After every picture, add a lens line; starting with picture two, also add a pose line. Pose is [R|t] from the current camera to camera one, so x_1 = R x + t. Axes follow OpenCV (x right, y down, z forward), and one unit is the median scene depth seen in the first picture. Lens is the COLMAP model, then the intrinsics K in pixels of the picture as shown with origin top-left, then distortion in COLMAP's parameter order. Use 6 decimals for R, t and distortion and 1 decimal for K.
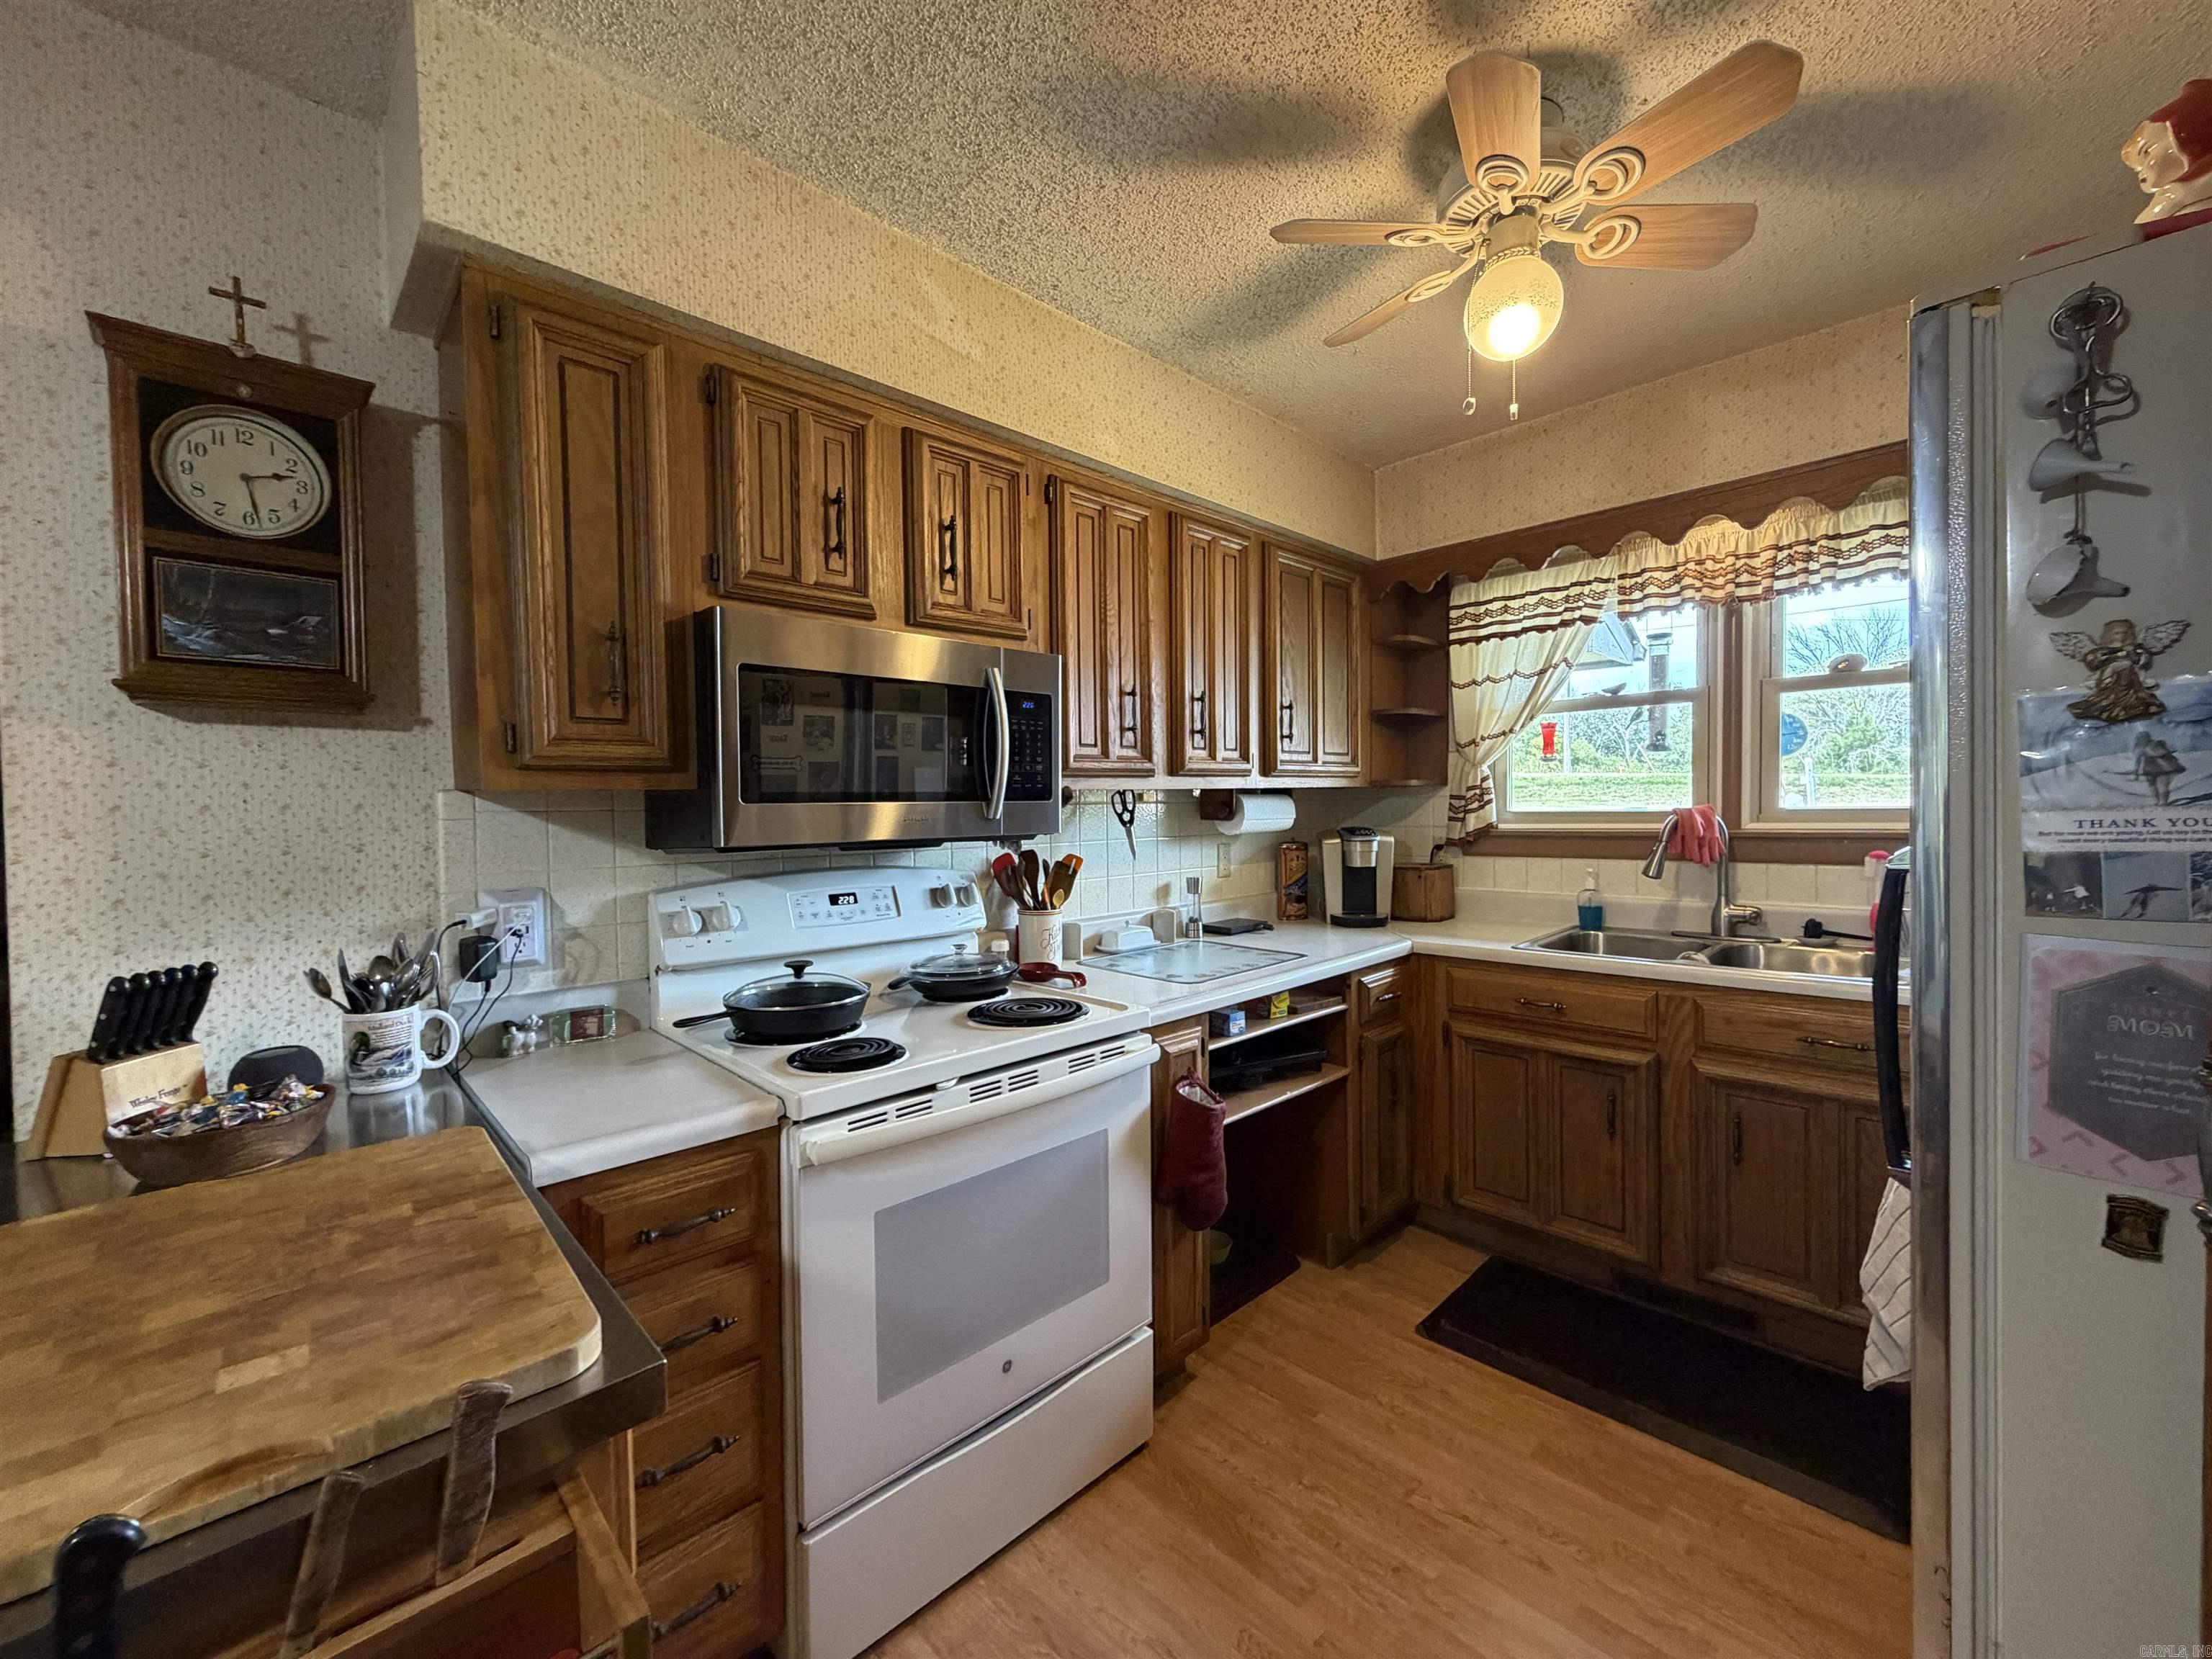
lens RADIAL K [[886.1, 0, 1109.0], [0, 886.1, 828.9], [0, 0, 1]] dist [-0.001117, 0.000714]
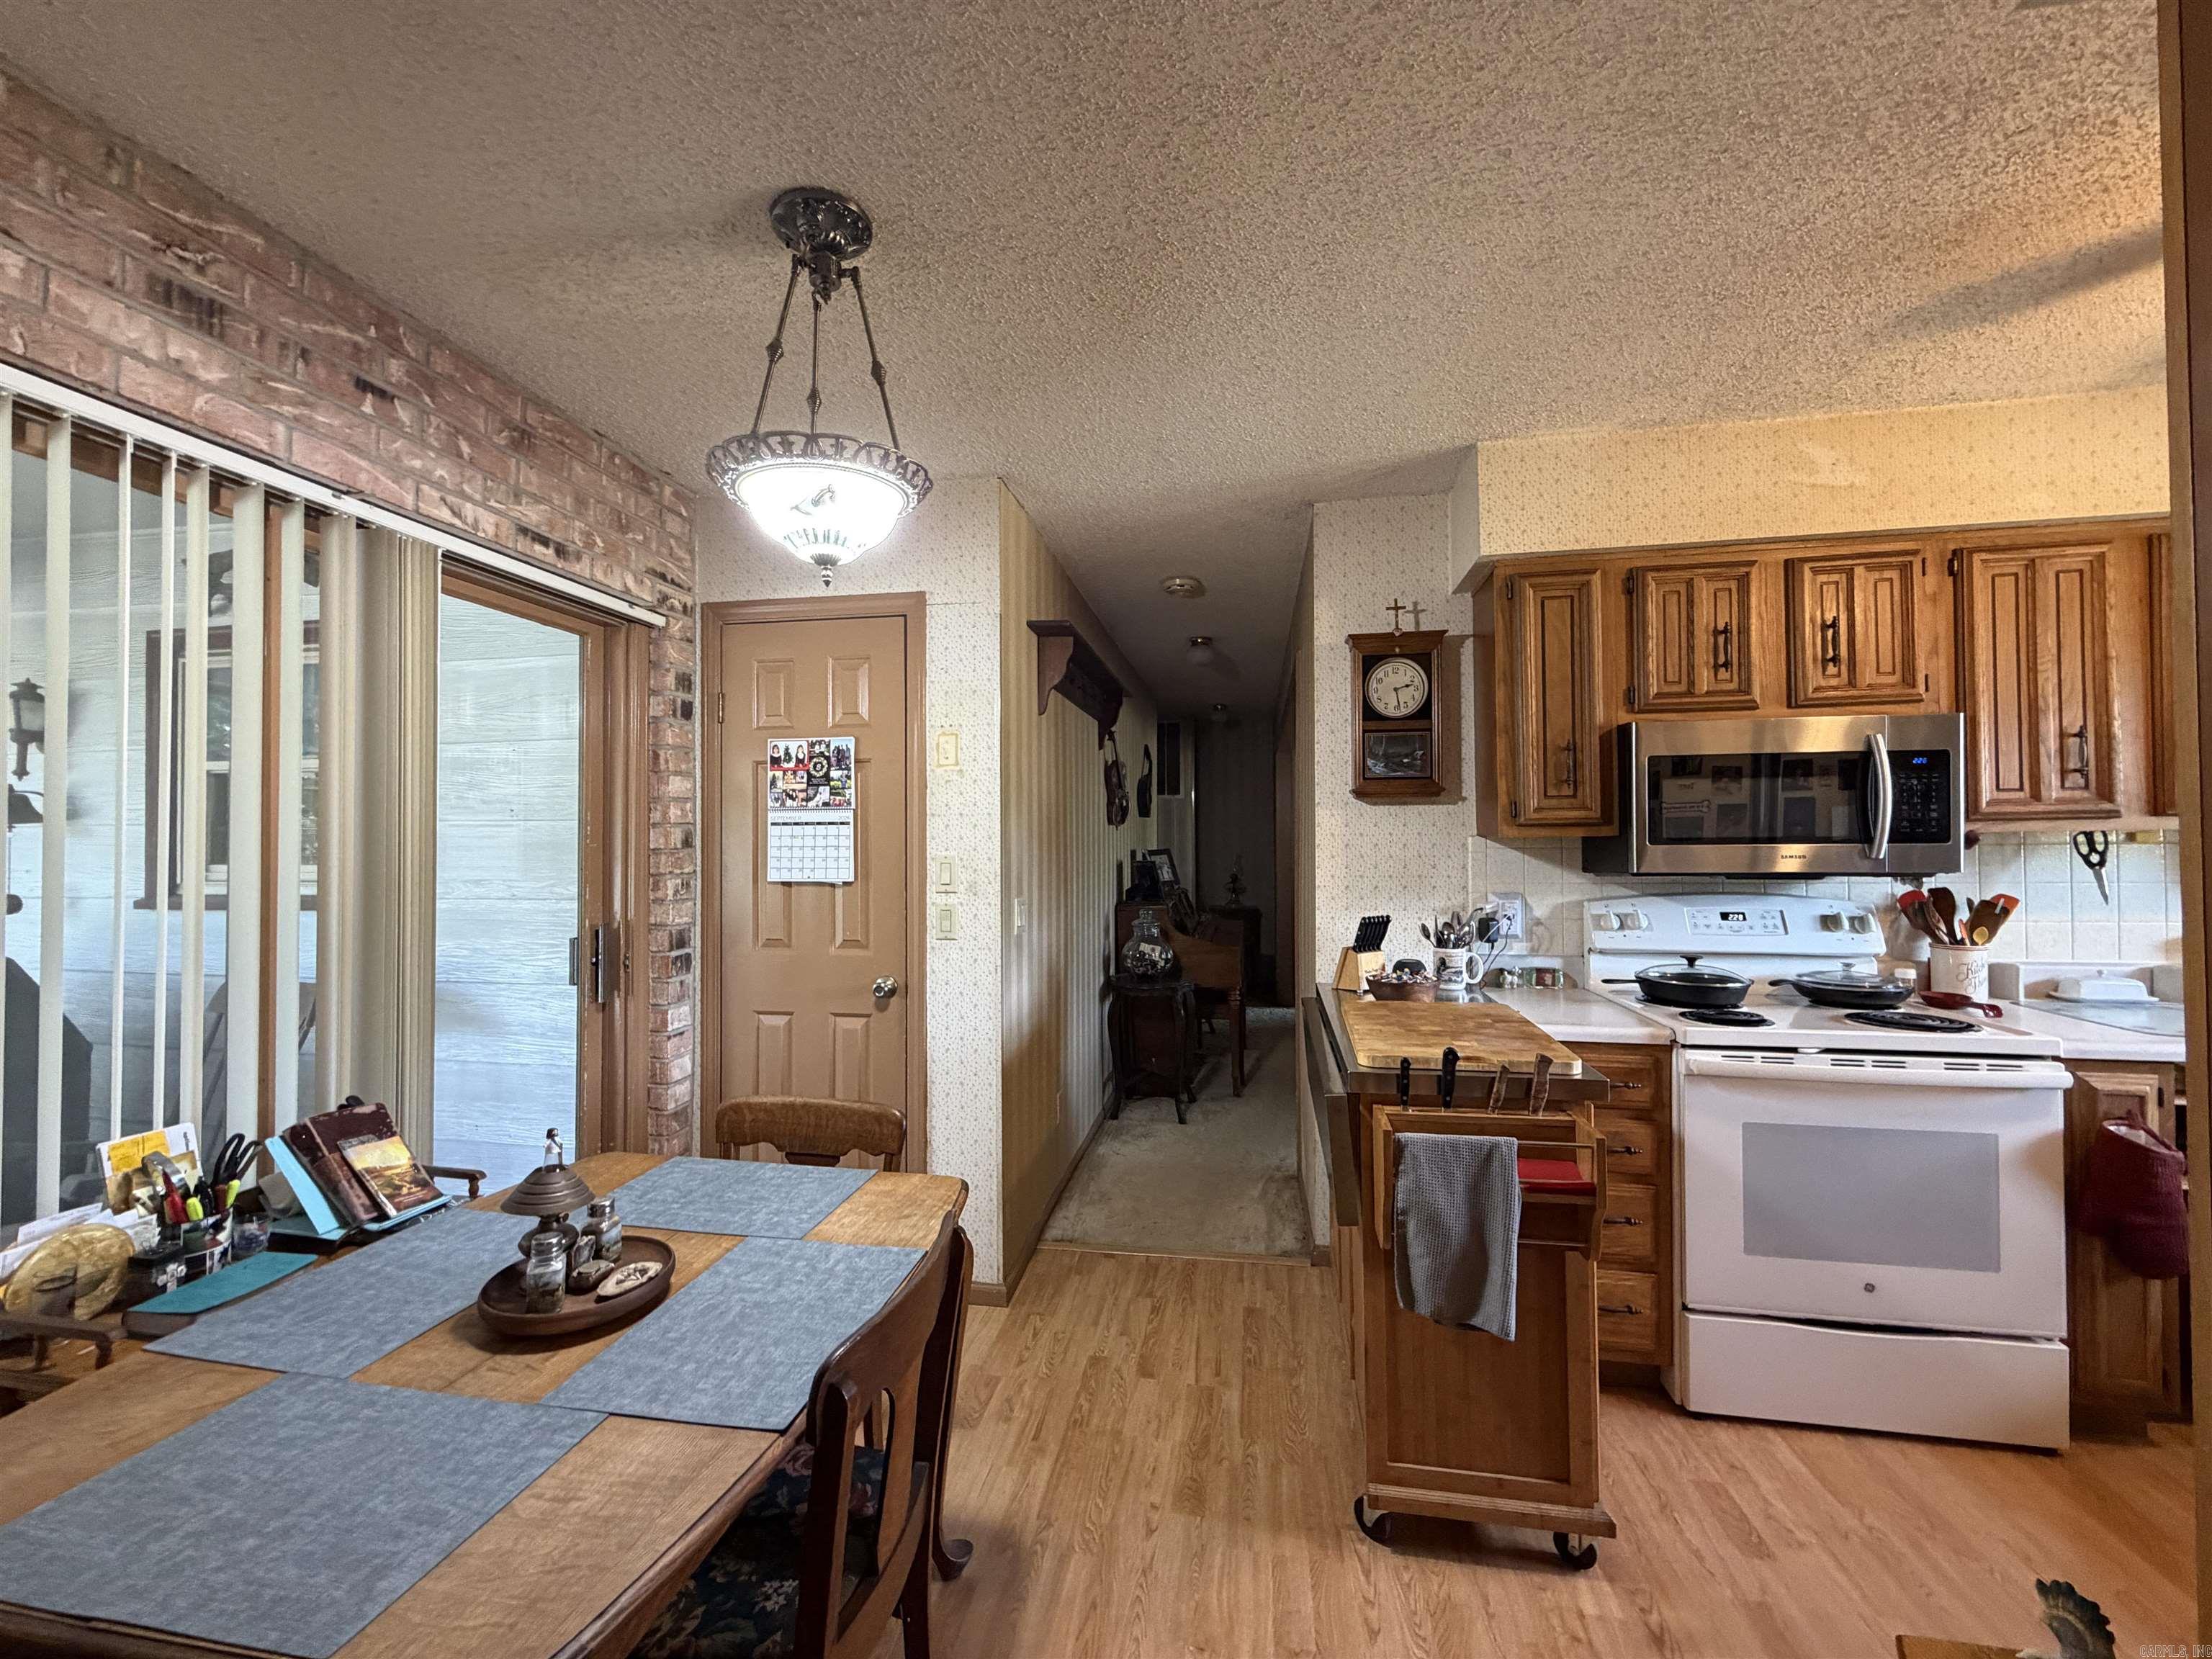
lens RADIAL K [[886.1, 0, 1096.6], [0, 886.1, 830.2], [0, 0, 1]] dist [-0.001117, 0.000714]
pose [[0.577039, -0.002825, -0.816711, 0.243684], [-0.022889, 0.999545, -0.019630, -0.001438], [0.816396, 0.030021, 0.576712, -0.567315]]
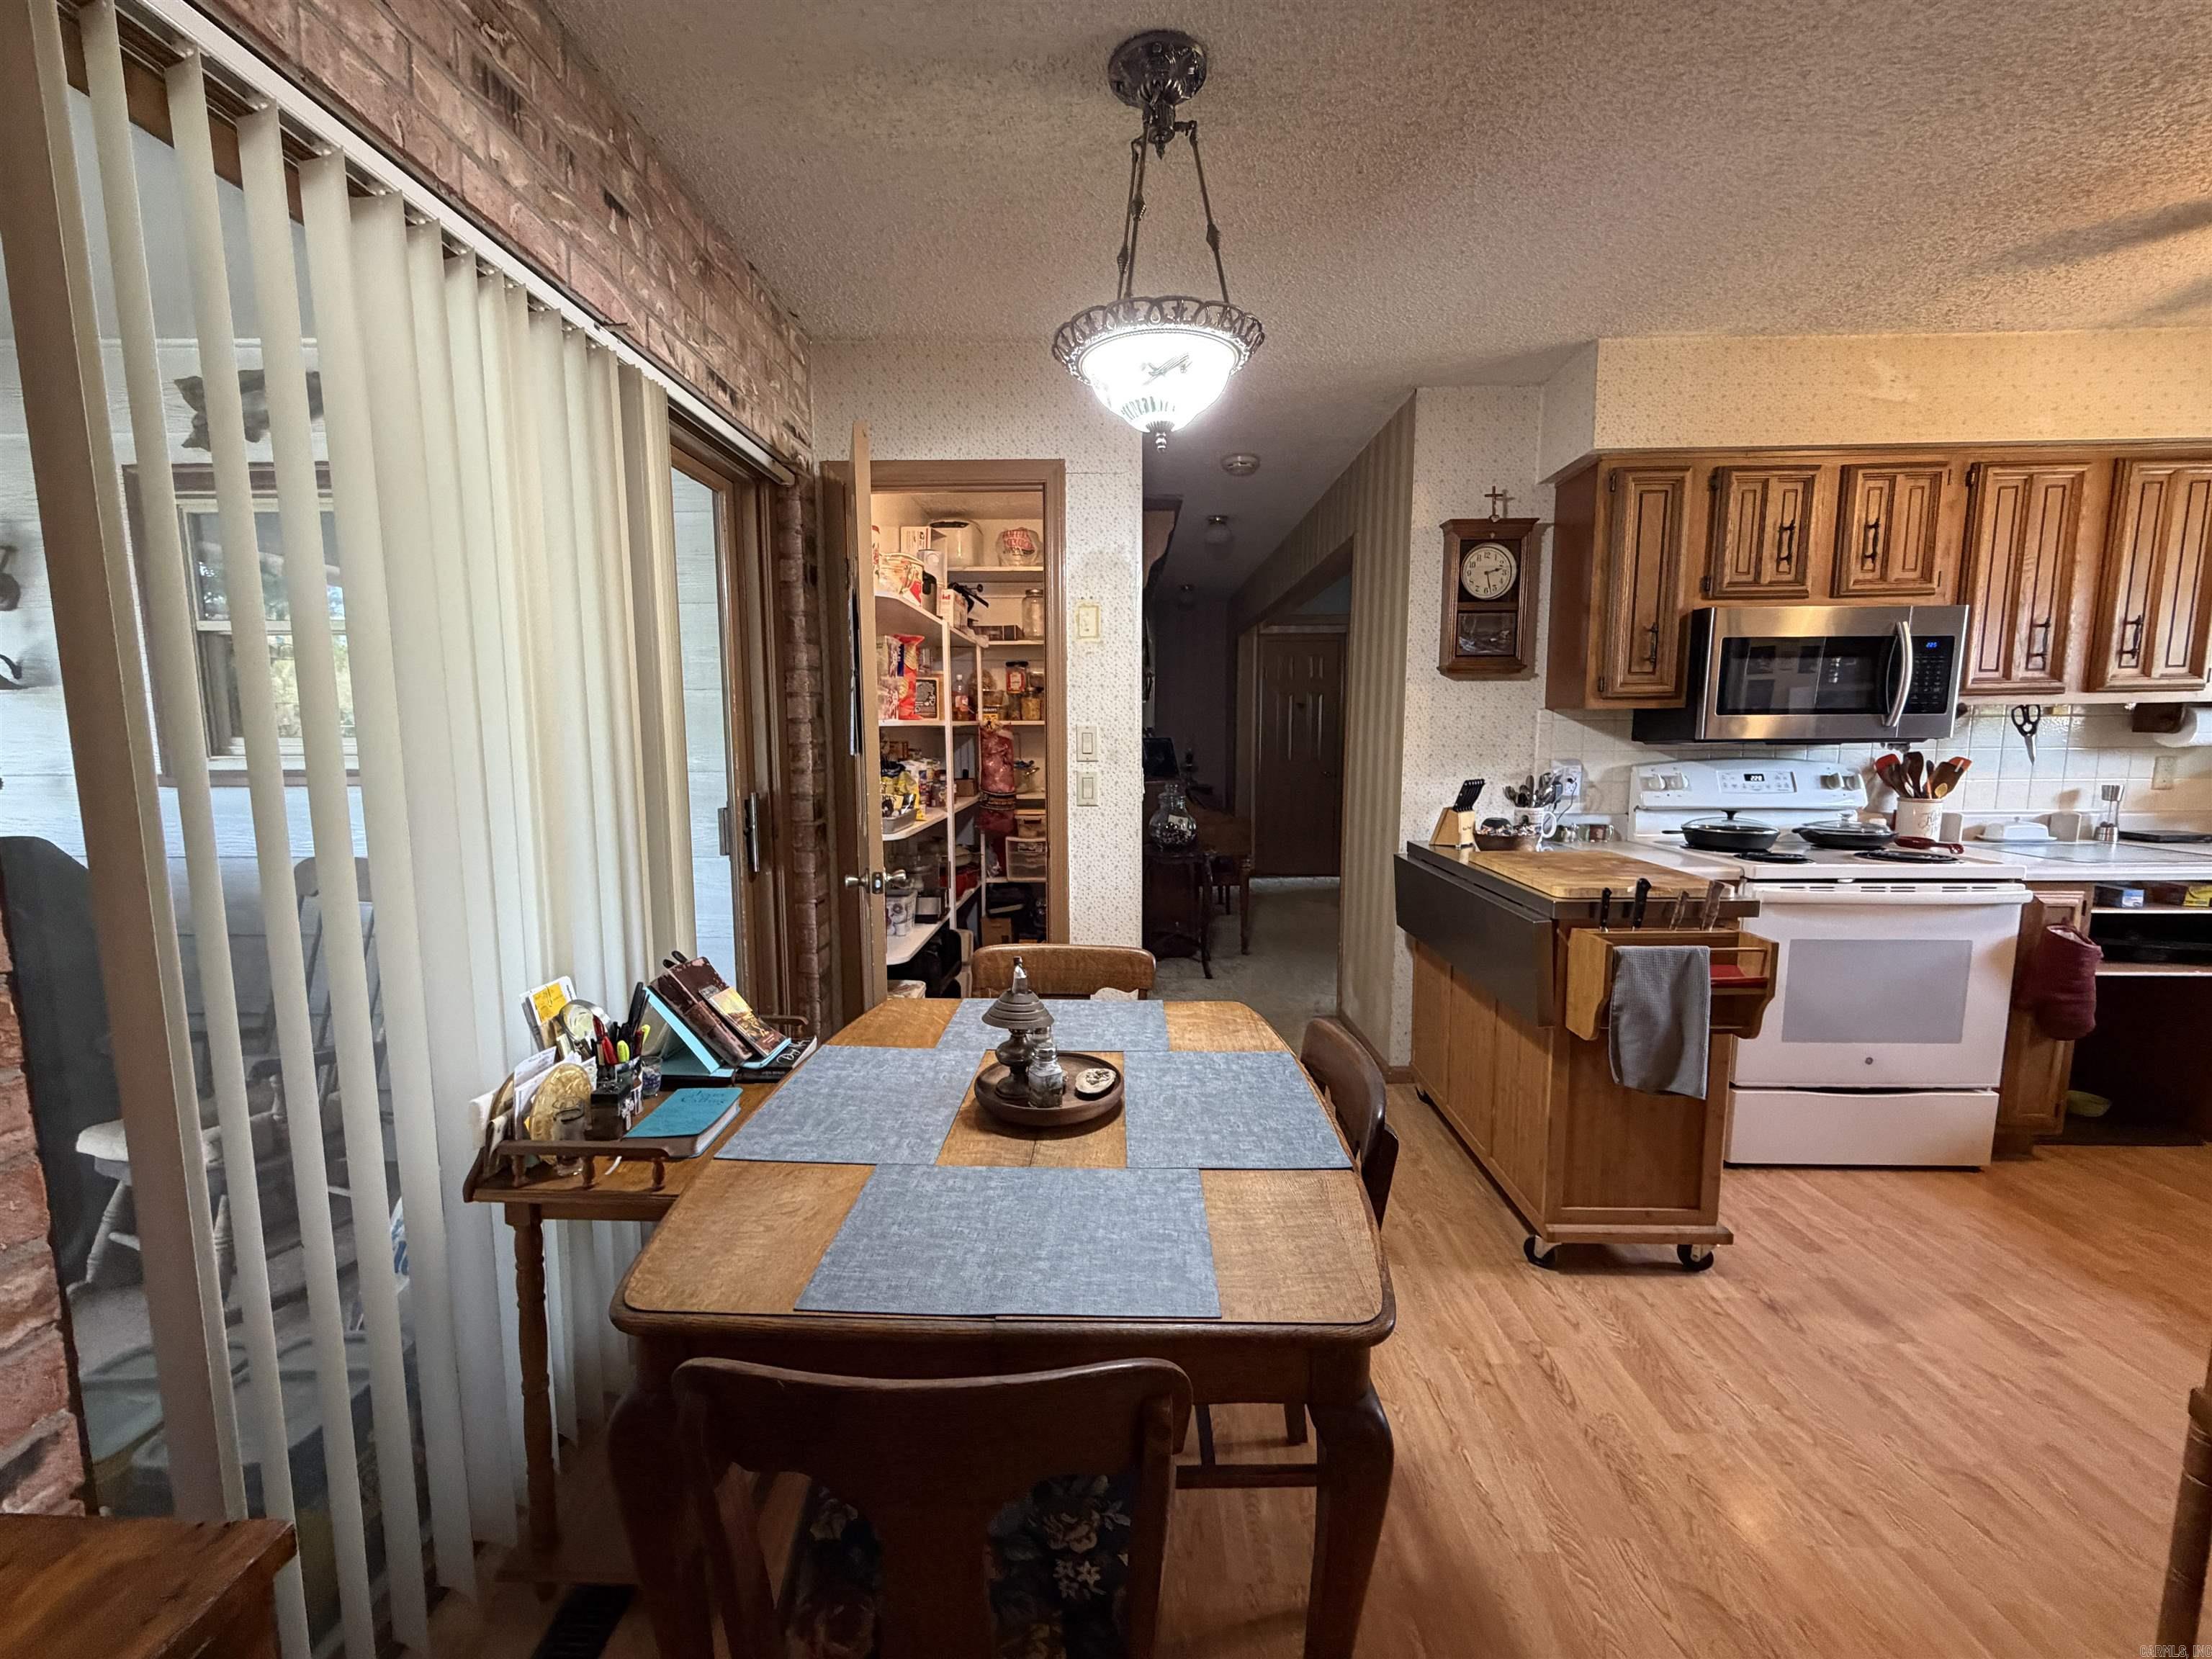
lens RADIAL K [[886.1, 0, 1101.0], [0, 886.1, 830.3], [0, 0, 1]] dist [-0.001117, 0.000714]
pose [[0.692976, 0.091386, -0.715145, 0.028305], [-0.022445, 0.994188, 0.105295, 0.035062], [0.720611, -0.056916, 0.690999, -0.967366]]
